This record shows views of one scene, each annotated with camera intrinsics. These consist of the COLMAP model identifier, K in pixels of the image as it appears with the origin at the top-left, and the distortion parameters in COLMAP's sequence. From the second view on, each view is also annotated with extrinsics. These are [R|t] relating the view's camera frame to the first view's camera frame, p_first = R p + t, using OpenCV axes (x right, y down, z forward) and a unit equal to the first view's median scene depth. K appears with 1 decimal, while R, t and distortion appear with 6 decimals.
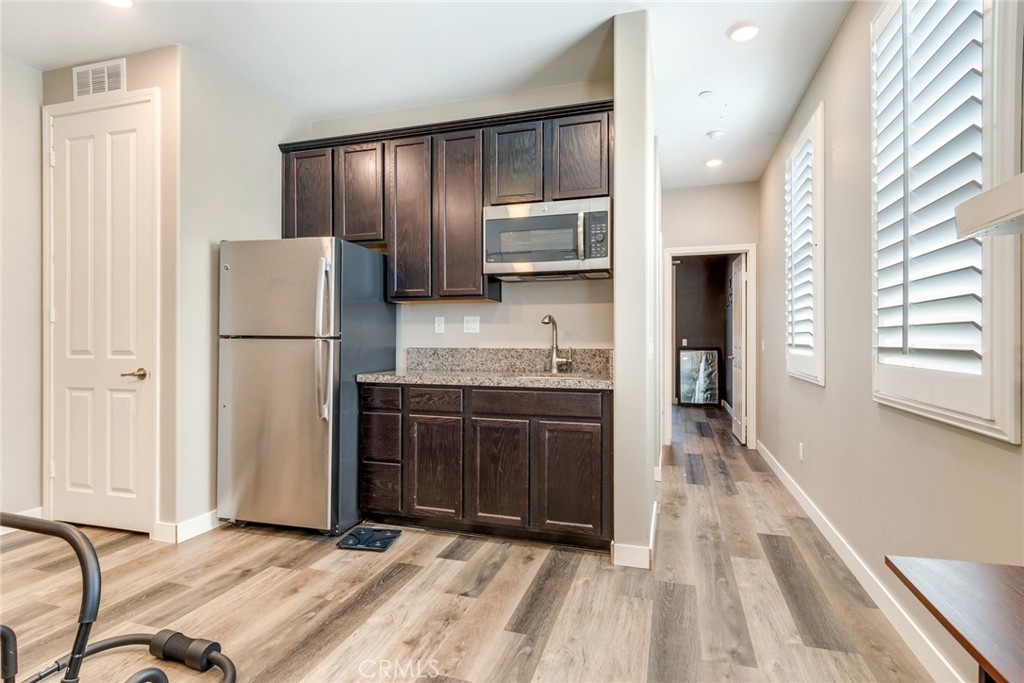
lens RADIAL K [[534.6, 0, 504.9], [0, 534.6, 339.0], [0, 0, 1]] dist [0.002313, 0.000519]
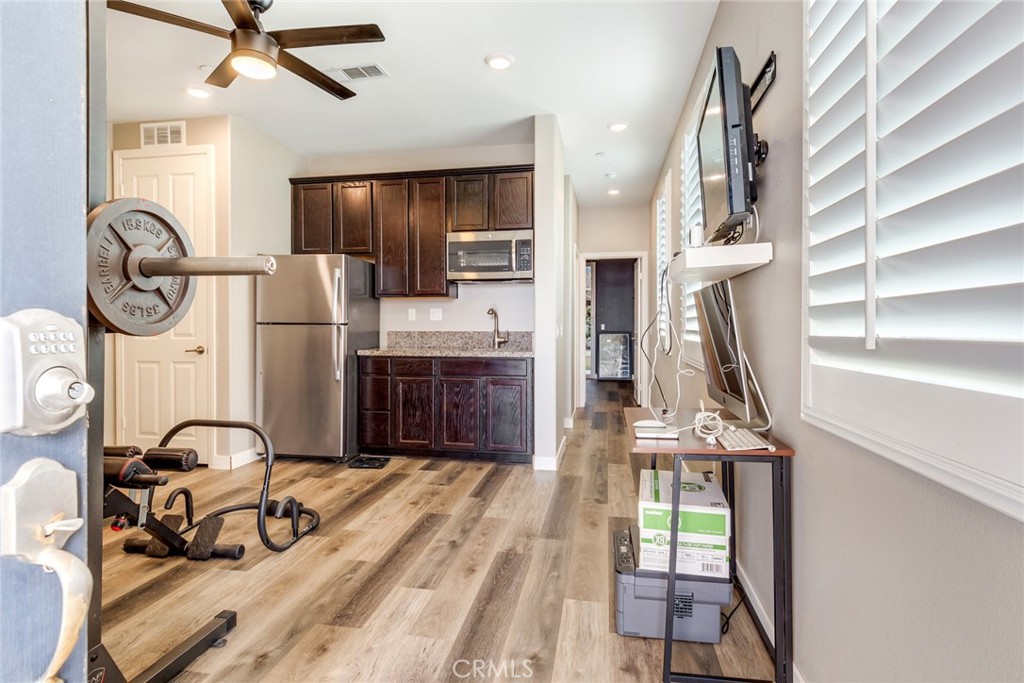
lens RADIAL K [[534.6, 0, 504.9], [0, 534.6, 339.0], [0, 0, 1]] dist [0.002313, 0.000519]
pose [[0.993247, -0.003912, 0.115951, -0.054255], [0.000607, 0.999593, 0.028522, -0.003087], [-0.116016, -0.028259, 0.992845, -0.468093]]
